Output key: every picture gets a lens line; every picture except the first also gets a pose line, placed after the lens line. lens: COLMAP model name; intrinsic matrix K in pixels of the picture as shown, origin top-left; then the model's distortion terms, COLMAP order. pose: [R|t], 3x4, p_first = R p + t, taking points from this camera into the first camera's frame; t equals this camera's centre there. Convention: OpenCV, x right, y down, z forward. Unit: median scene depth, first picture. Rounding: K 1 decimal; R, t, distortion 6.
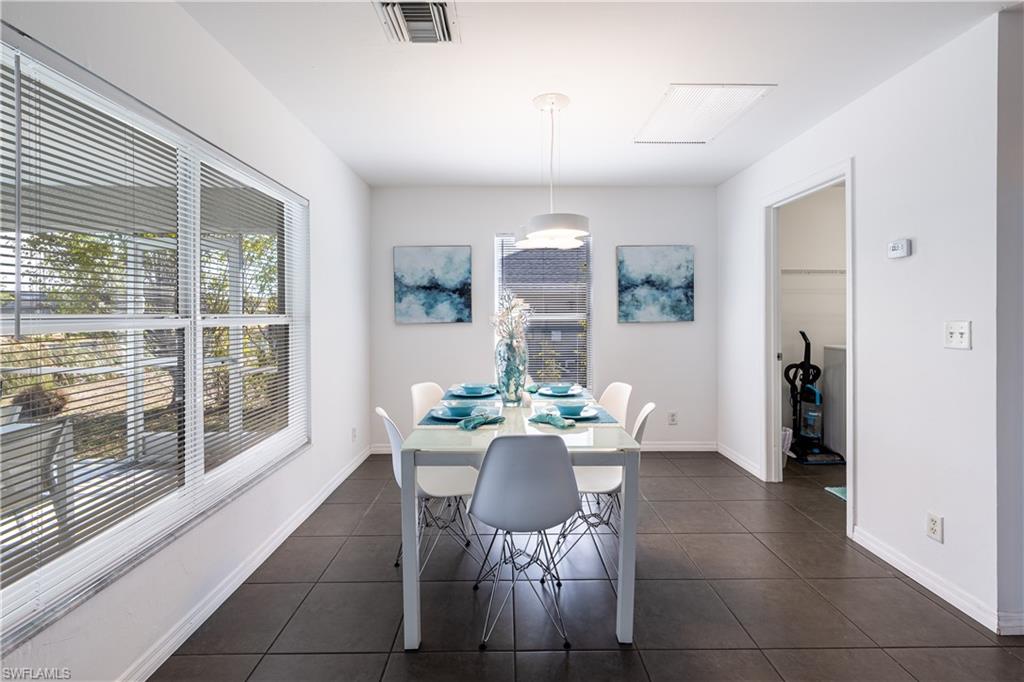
lens RADIAL K [[458.5, 0, 512.3], [0, 458.5, 310.8], [0, 0, 1]] dist [0.000194, 0.000108]
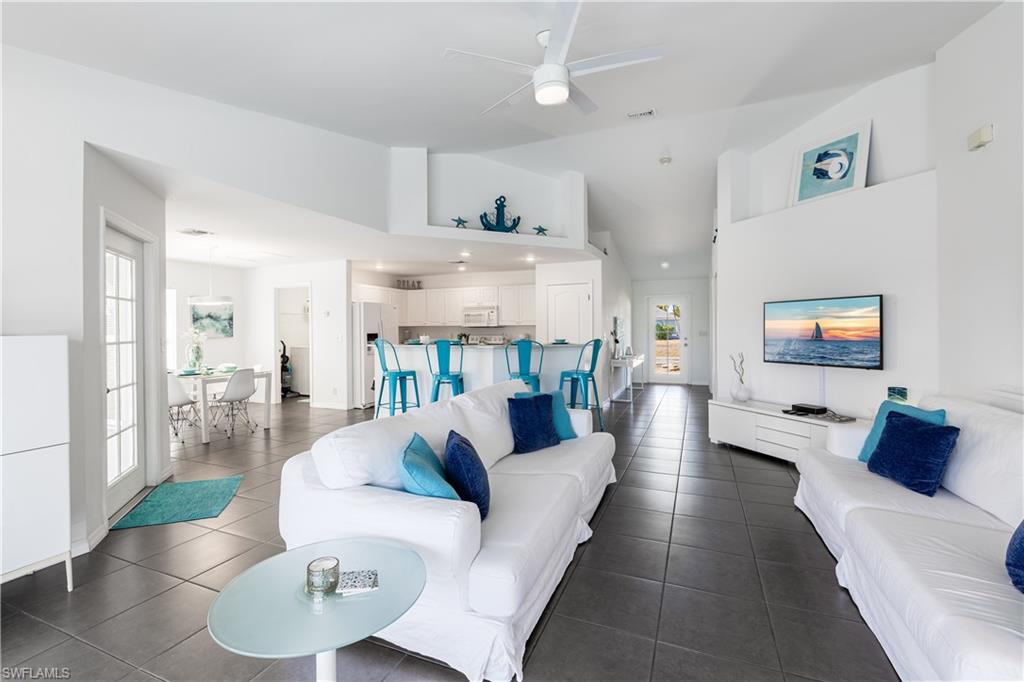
lens RADIAL K [[452.1, 0, 514.8], [0, 452.1, 335.0], [0, 0, 1]] dist [0.000075, 0.000239]
pose [[0.389669, -0.007975, 0.920920, -0.916268], [0.002963, 0.999968, 0.007406, 0.003595], [-0.920950, -0.000157, 0.389680, -0.866274]]
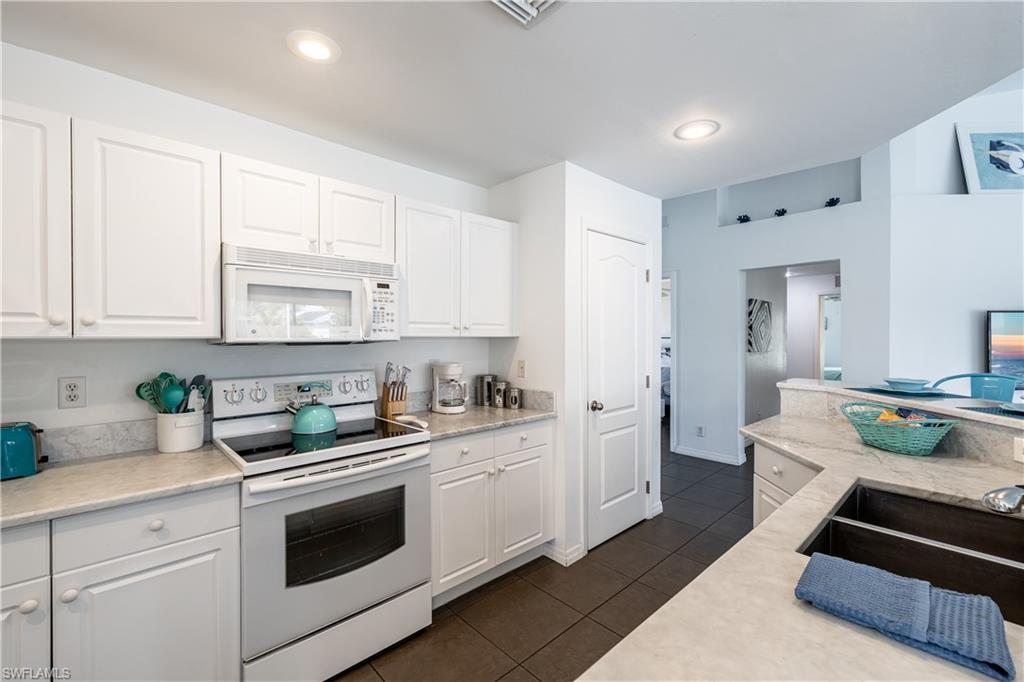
lens RADIAL K [[452.1, 0, 514.8], [0, 452.1, 335.0], [0, 0, 1]] dist [0.000075, 0.000239]
pose [[-0.659575, 0.009656, 0.751577, 0.416890], [0.005904, 0.999953, -0.007666, -0.021319], [-0.751616, -0.000619, -0.659601, 0.321335]]
